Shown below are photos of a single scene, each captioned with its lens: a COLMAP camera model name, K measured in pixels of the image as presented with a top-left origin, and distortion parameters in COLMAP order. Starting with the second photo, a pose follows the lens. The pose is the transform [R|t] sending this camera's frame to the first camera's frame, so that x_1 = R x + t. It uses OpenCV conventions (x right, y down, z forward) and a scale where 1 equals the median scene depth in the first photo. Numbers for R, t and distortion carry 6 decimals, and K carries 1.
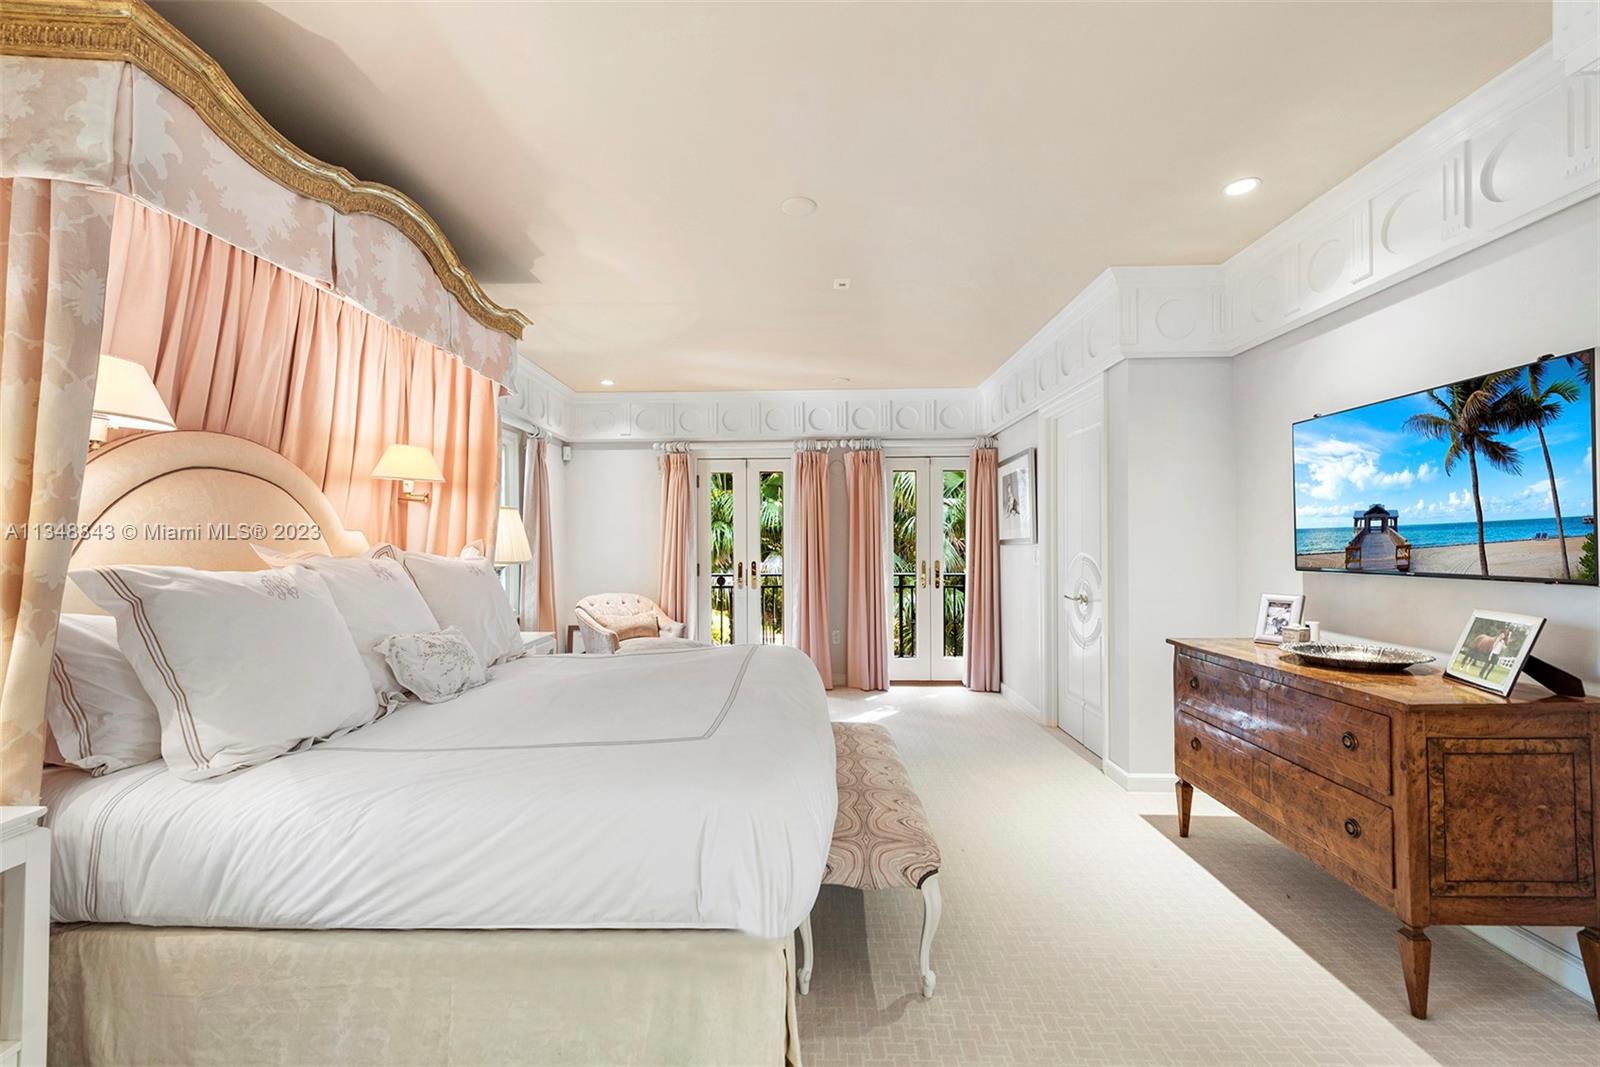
lens RADIAL K [[658.3, 0, 800.0], [0, 658.3, 533.5], [0, 0, 1]] dist [0.025020, -0.015788]
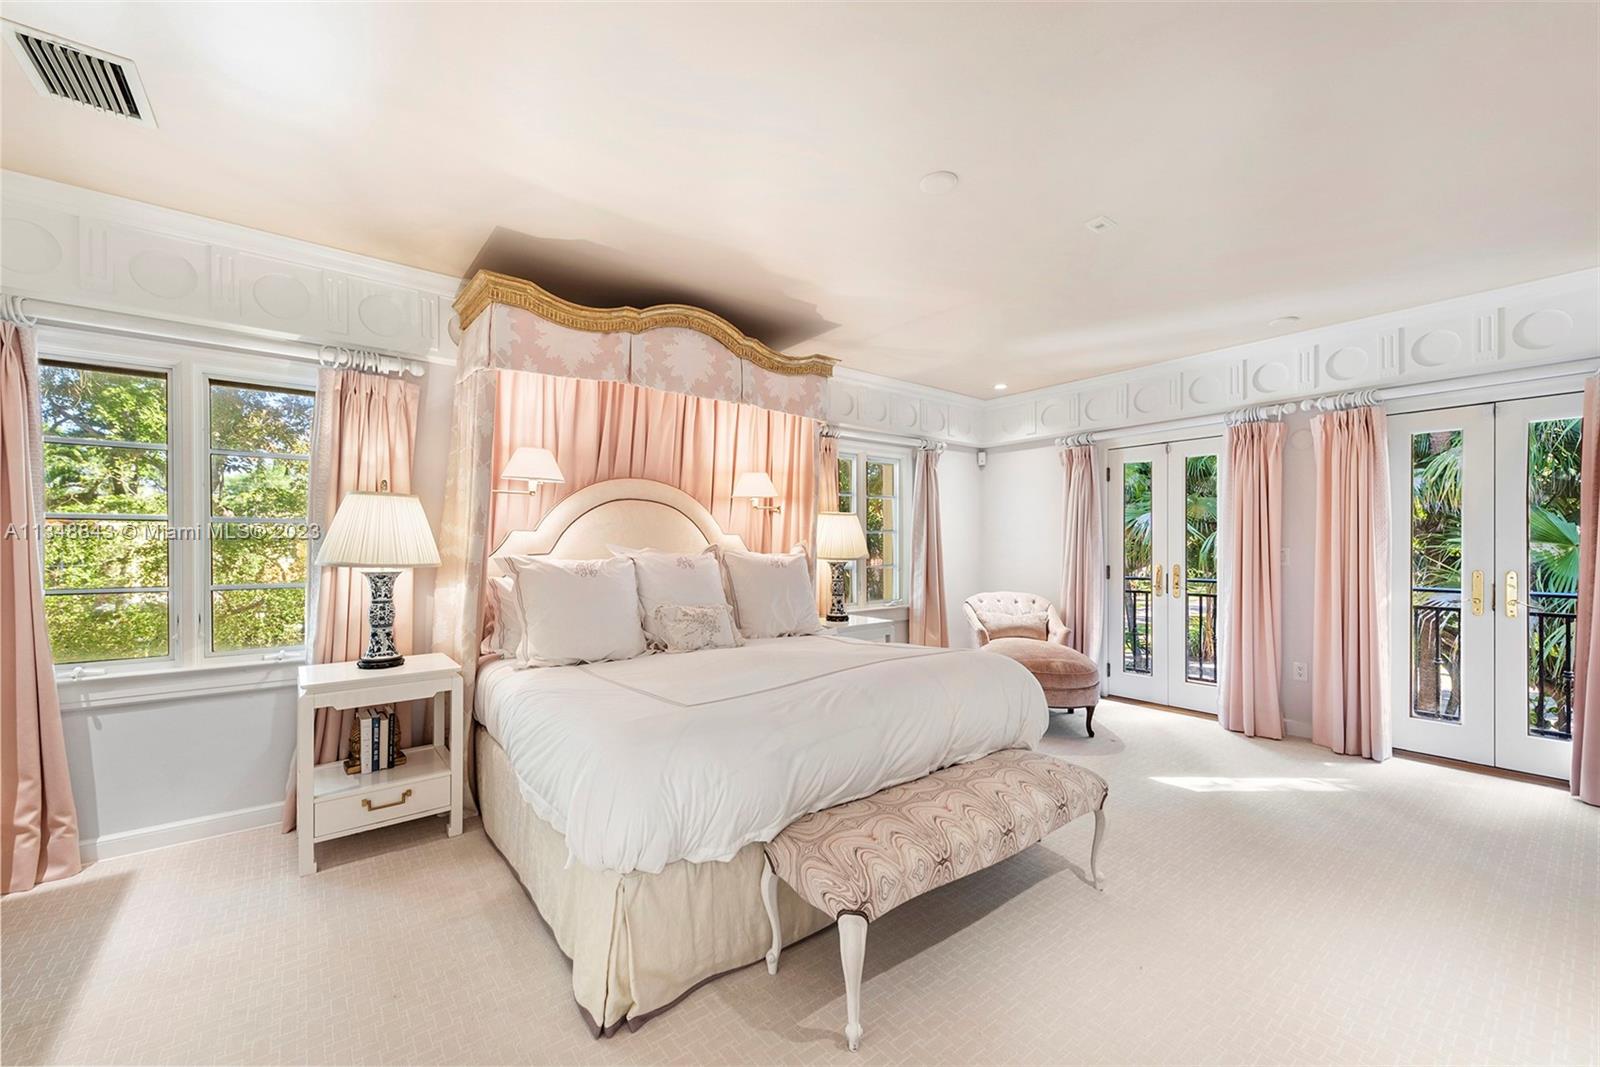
lens RADIAL K [[630.0, 0, 800.0], [0, 630.0, 533.5], [0, 0, 1]] dist [0.002219, 0.000089]
pose [[0.628674, -0.012134, -0.777574, 0.270812], [0.012459, 0.999907, -0.005531, 0.001715], [0.777569, -0.006210, 0.628767, 0.137024]]
